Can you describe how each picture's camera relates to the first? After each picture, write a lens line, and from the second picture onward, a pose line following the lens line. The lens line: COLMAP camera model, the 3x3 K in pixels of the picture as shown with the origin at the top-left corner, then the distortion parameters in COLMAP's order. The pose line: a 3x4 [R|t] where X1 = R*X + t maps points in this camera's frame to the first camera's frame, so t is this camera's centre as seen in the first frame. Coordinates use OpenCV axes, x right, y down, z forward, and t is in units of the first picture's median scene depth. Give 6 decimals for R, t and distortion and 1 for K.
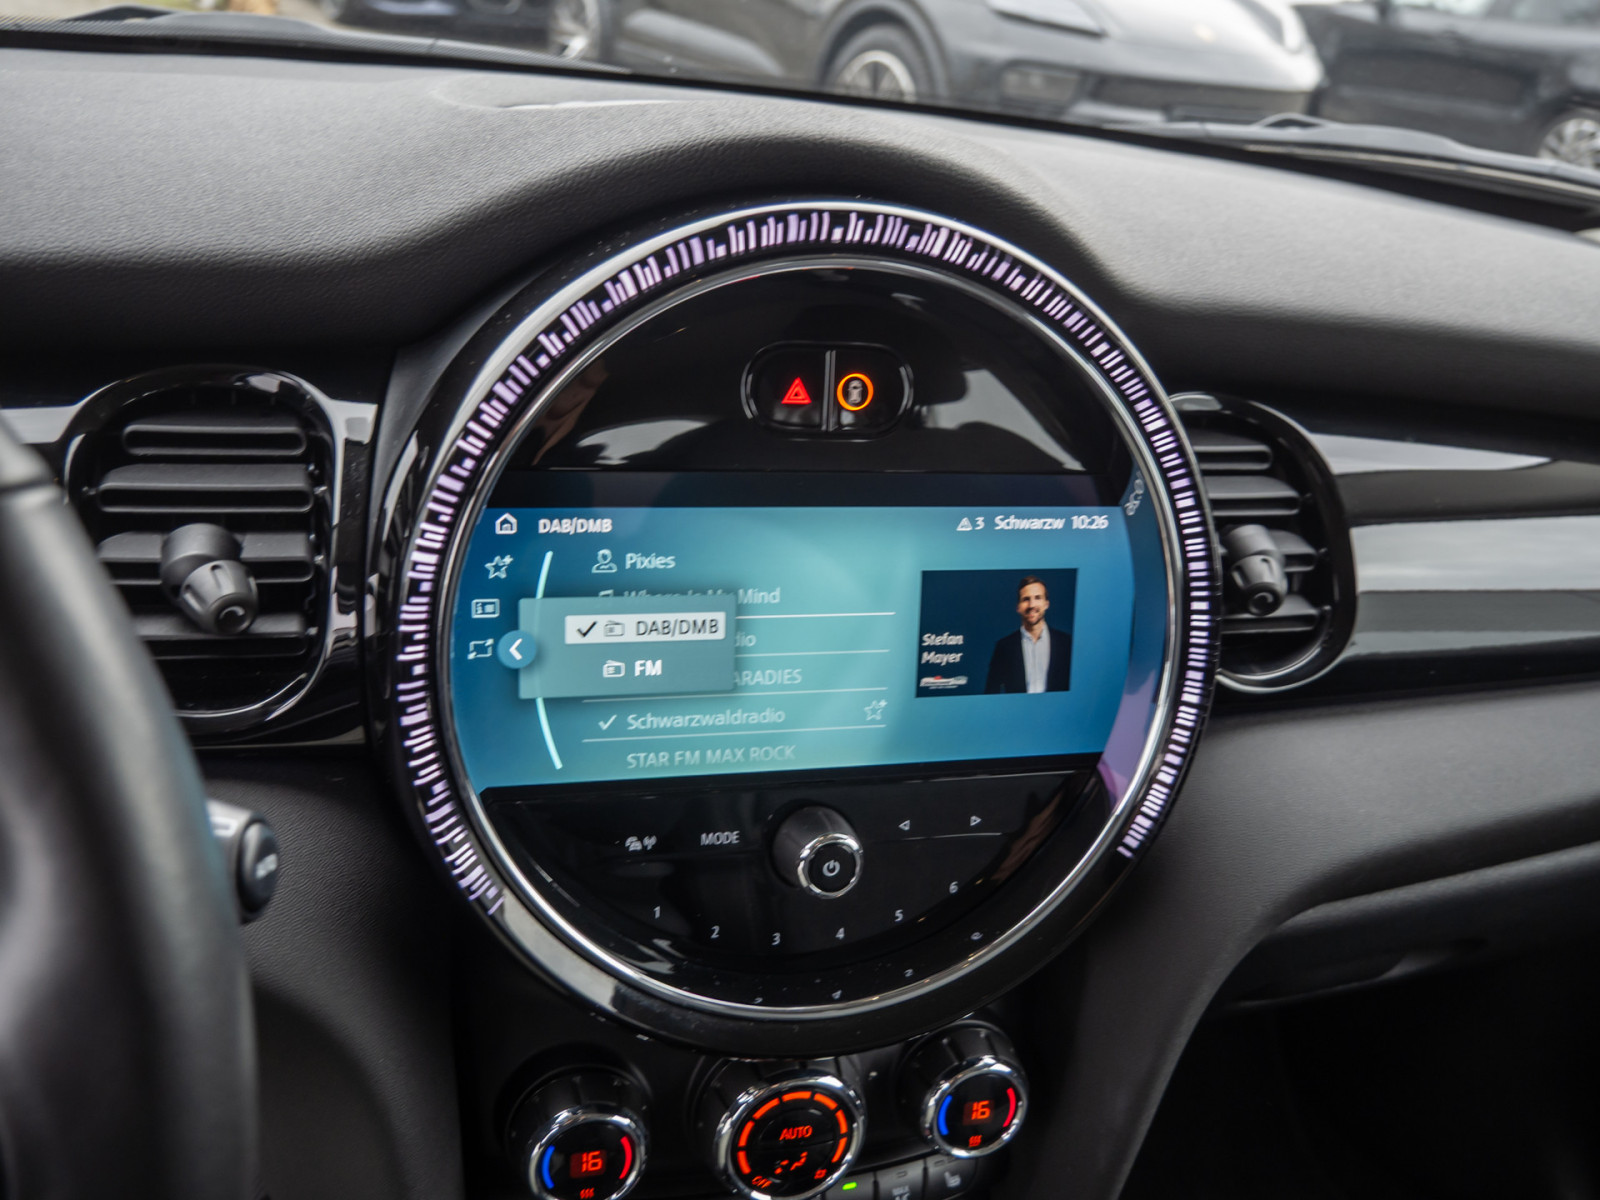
lens RADIAL K [[1432.6, 0, 799.3], [0, 1432.6, 595.9], [0, 0, 1]] dist [-0.007951, 0.004794]
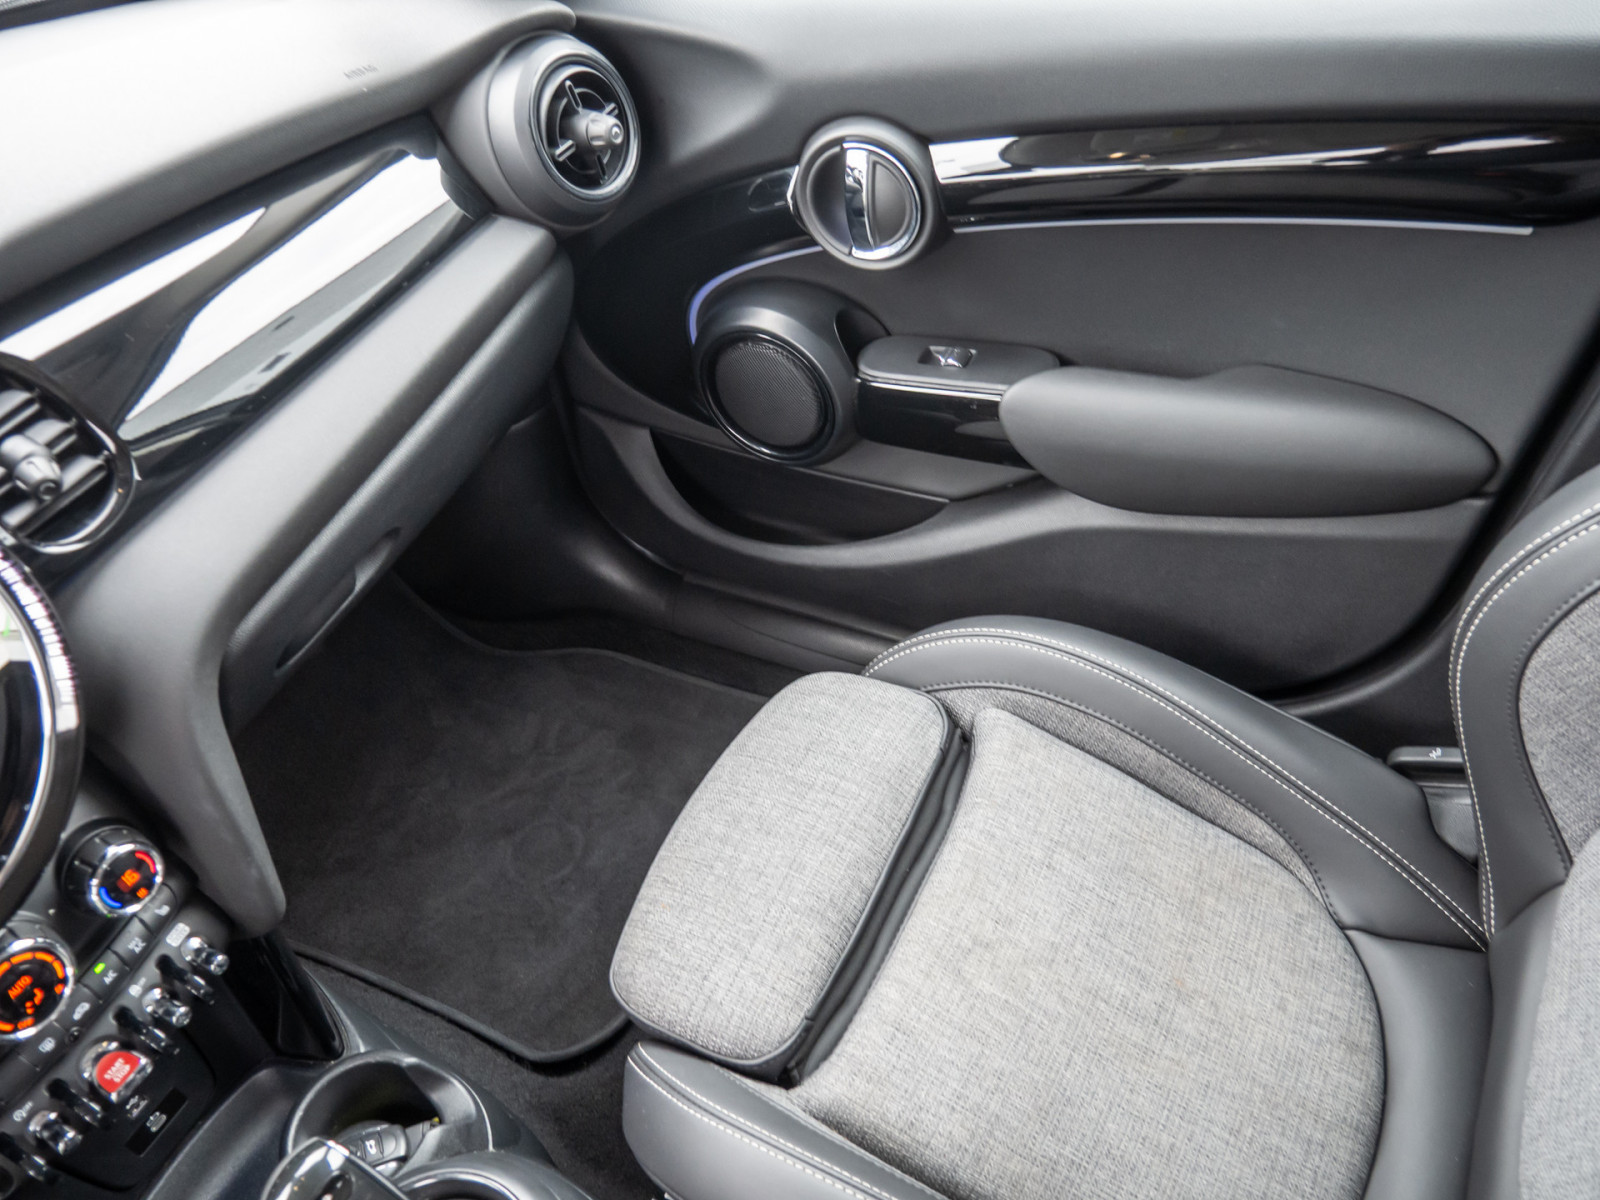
lens RADIAL K [[1160.9, 0, 798.9], [0, 1160.9, 595.0], [0, 0, 1]] dist [-0.043417, 0.006226]
pose [[0.667193, -0.637444, 0.385381, 0.356494], [0.463815, 0.760352, 0.454686, -0.094078], [-0.582863, -0.124618, 0.802958, -0.369901]]
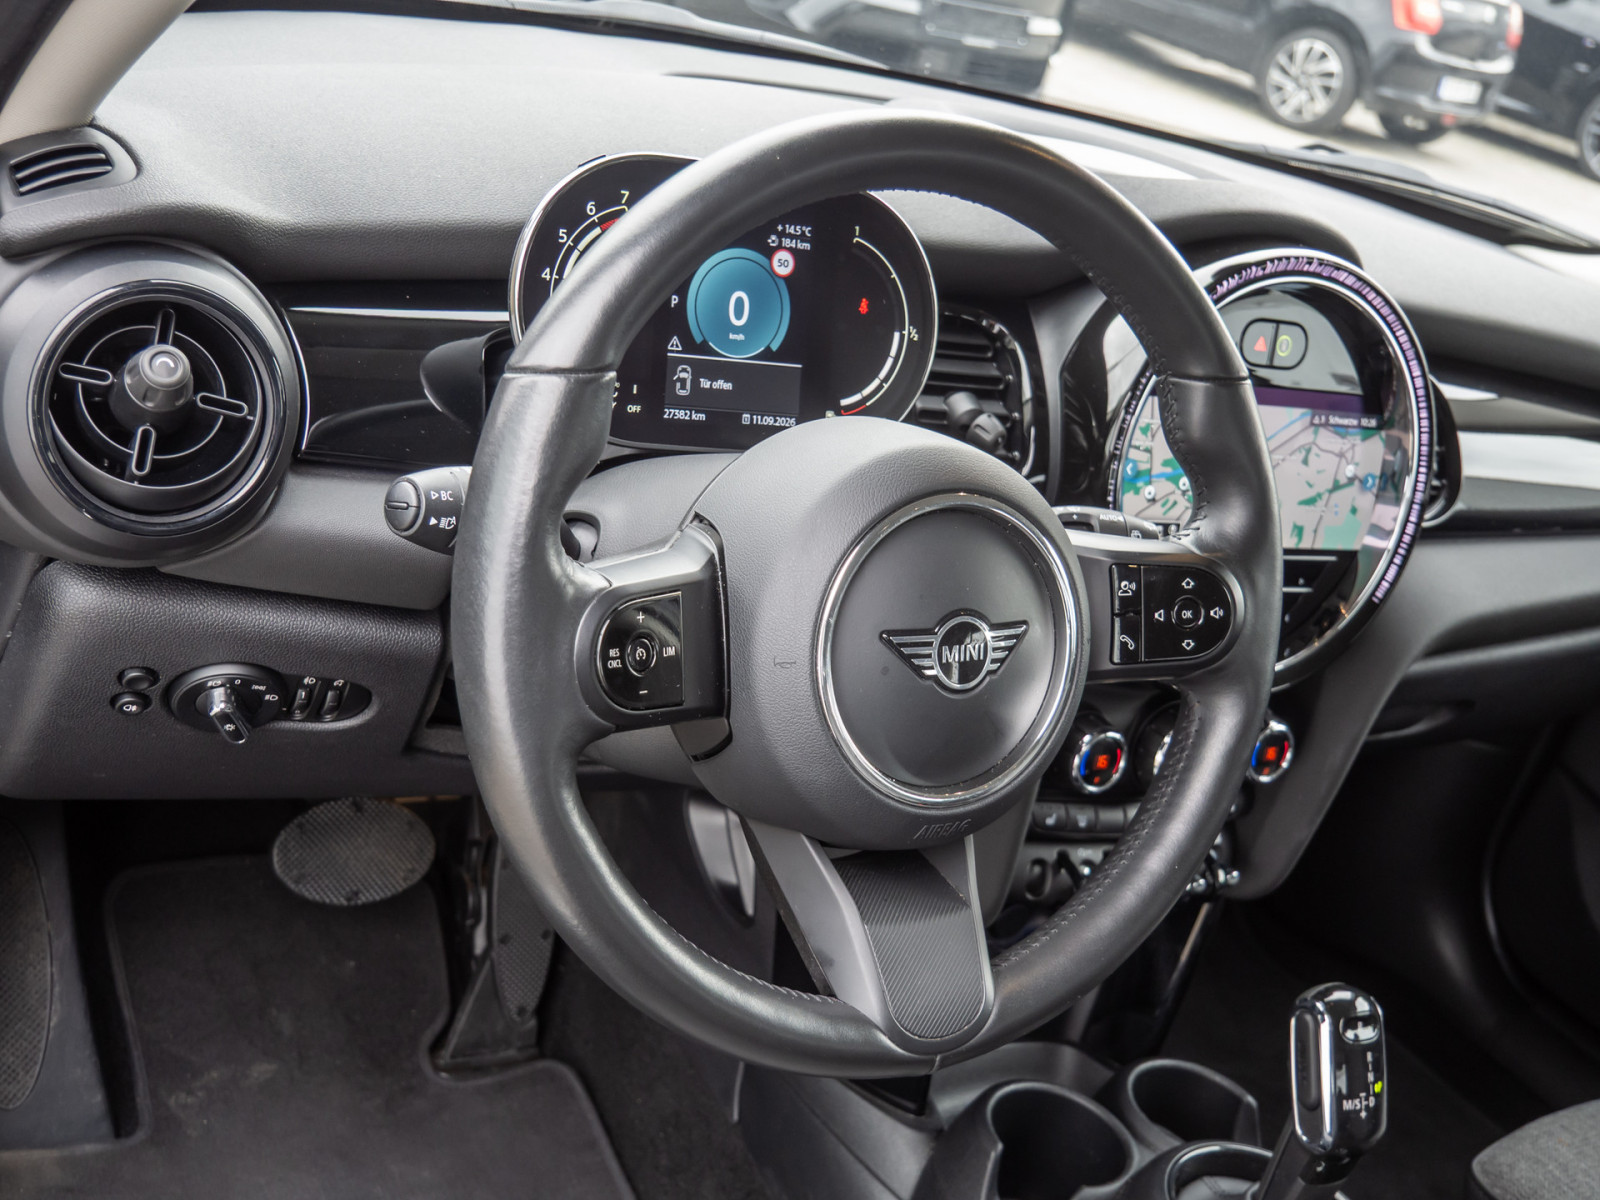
lens RADIAL K [[1811.4, 0, 797.3], [0, 1811.4, 611.7], [0, 0, 1]] dist [0.011566, 0.000000]
pose [[0.967581, 0.034978, 0.250125, -1.114419], [-0.044163, 0.998537, 0.031202, 0.155511], [-0.248668, -0.041237, 0.967711, -1.125031]]
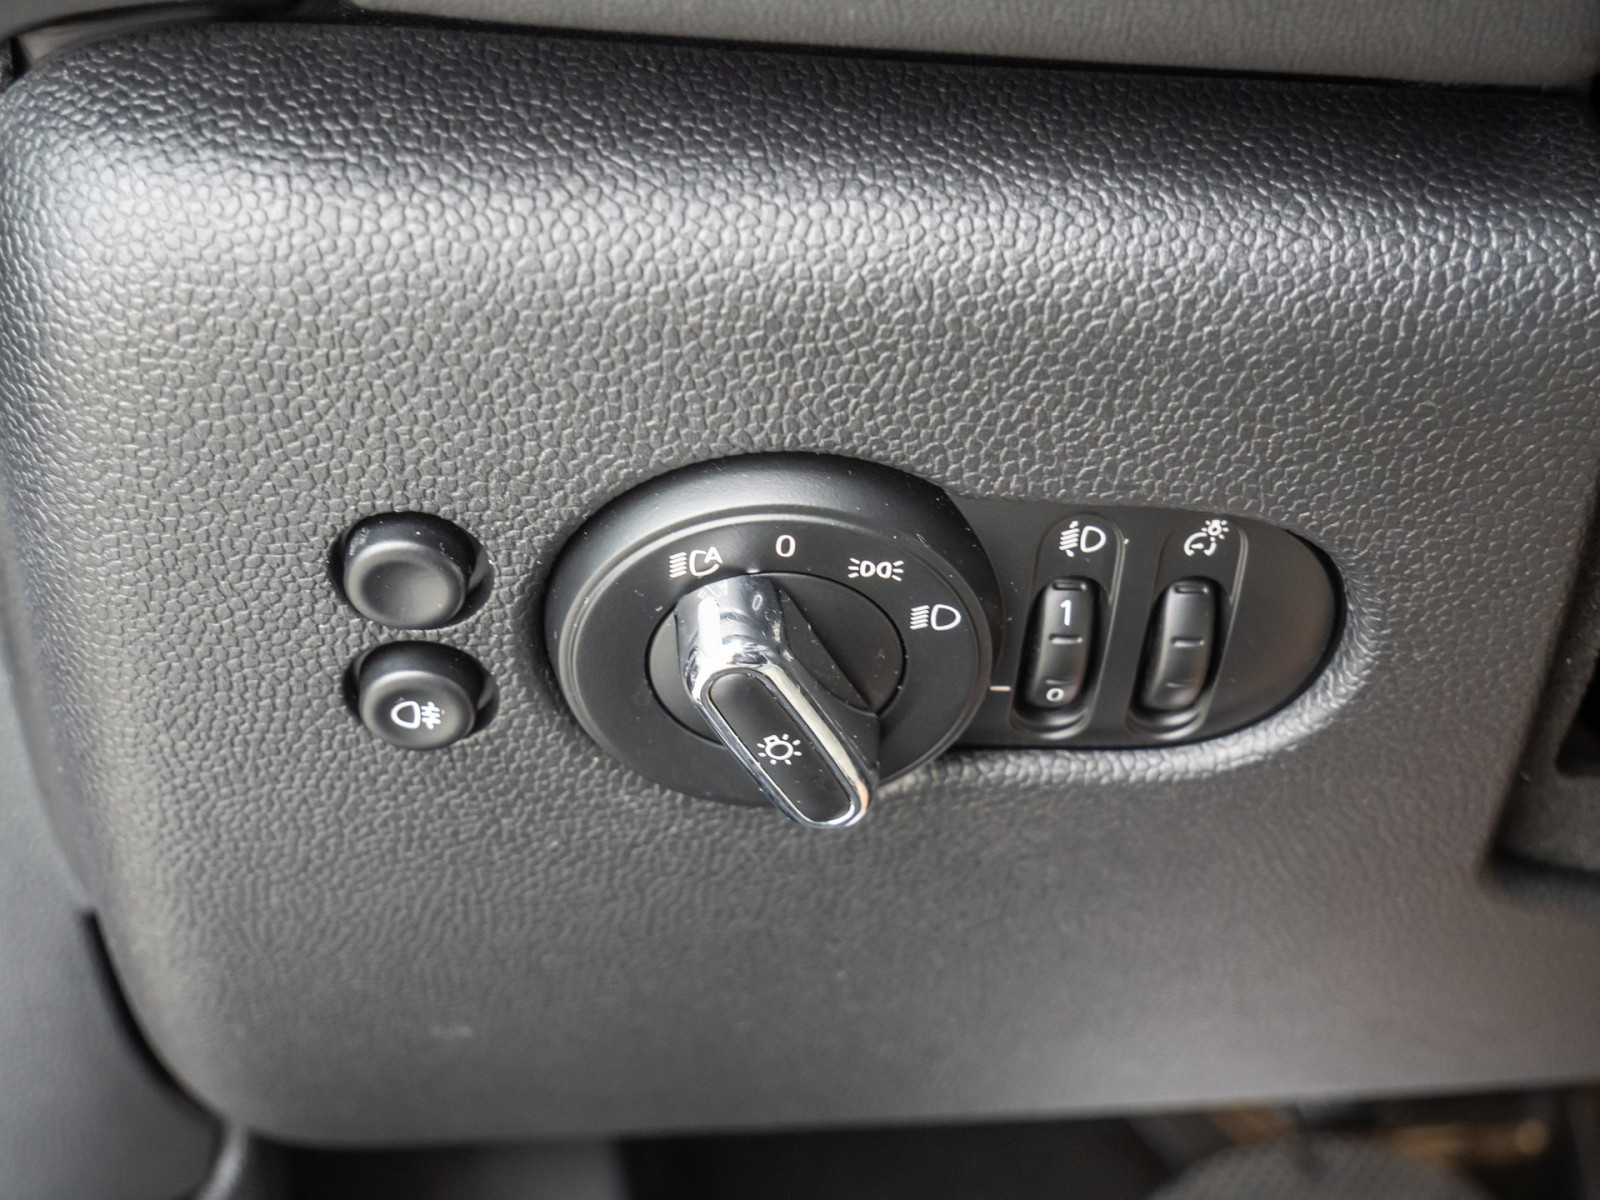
lens RADIAL K [[2145.1, 0, 800.6], [0, 2145.1, 600.1], [0, 0, 1]] dist [-0.004204, 0.000000]
pose [[0.981522, -0.085271, -0.171299, -1.109557], [0.059706, 0.987001, -0.149211, 0.400698], [0.181795, 0.136227, 0.973855, 0.295166]]
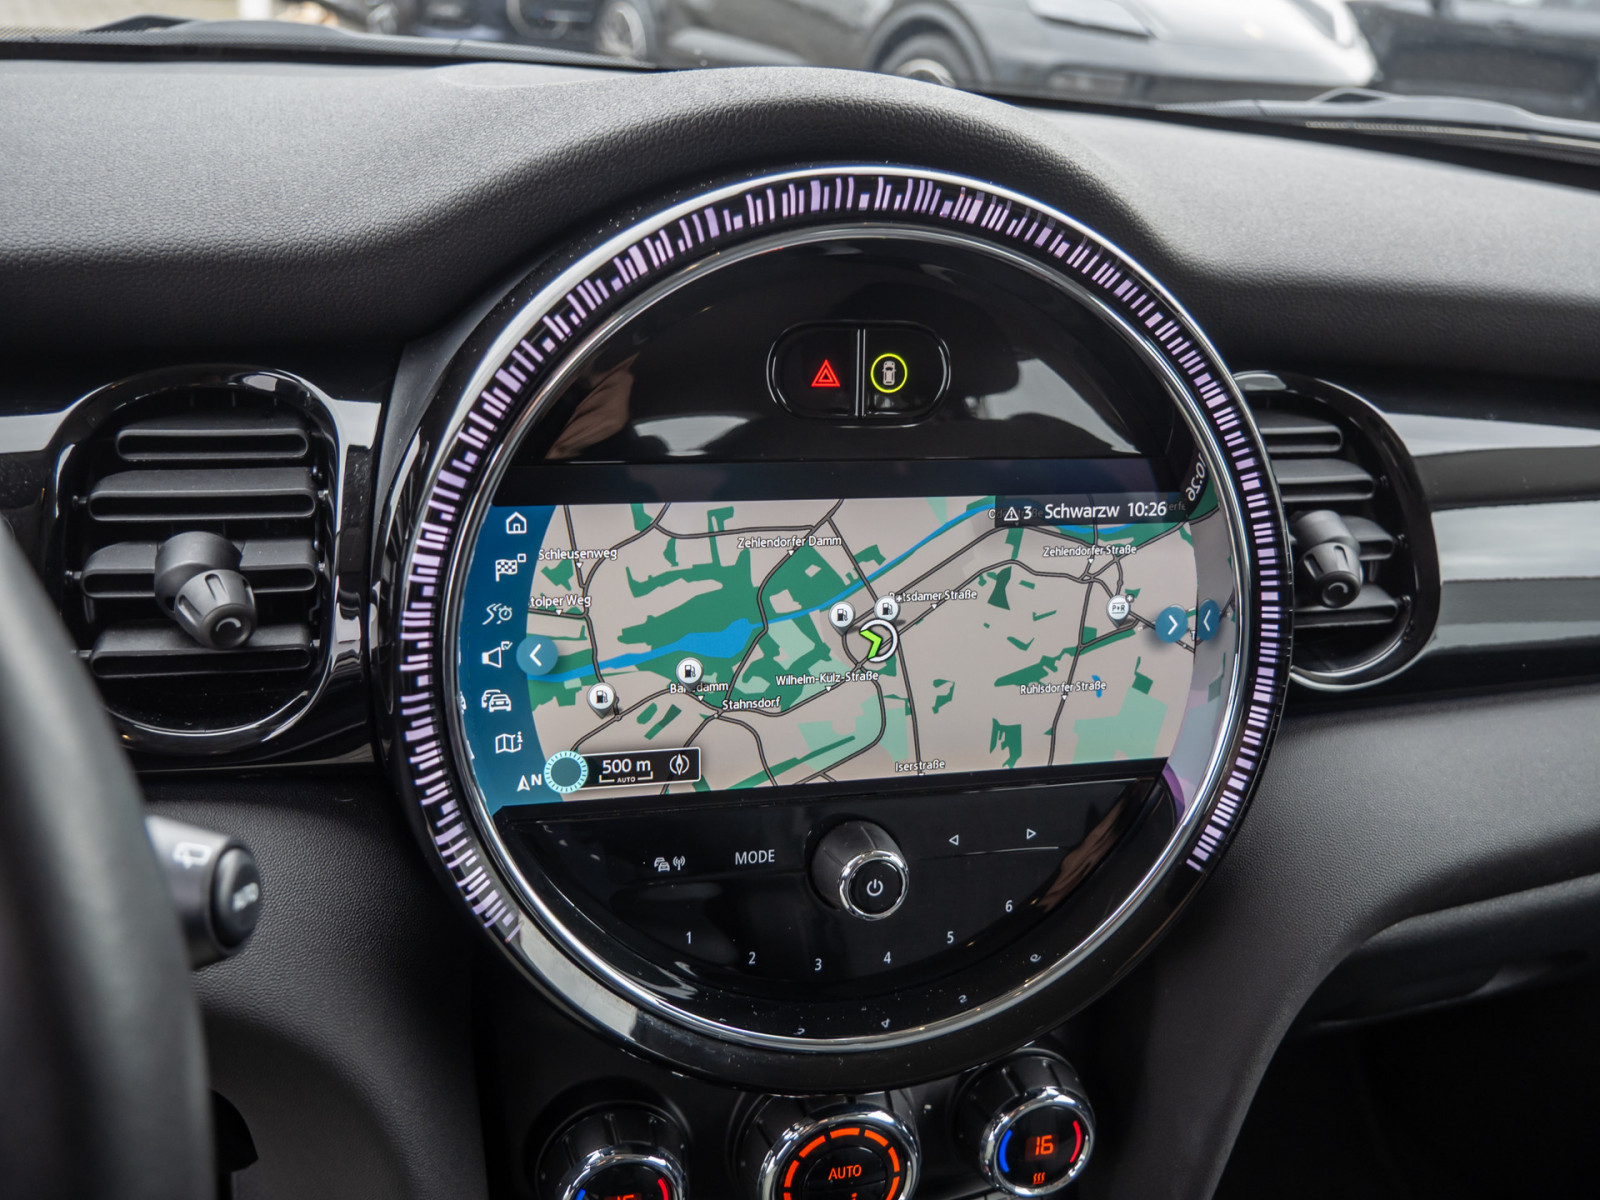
lens RADIAL K [[1432.6, 0, 803.1], [0, 1432.6, 598.2], [0, 0, 1]] dist [-0.007951, 0.004794]
pose [[0.999037, -0.022084, -0.037903, 0.014549], [0.021752, 0.999722, -0.009147, 0.009914], [0.038095, 0.008313, 0.999240, 0.067836]]
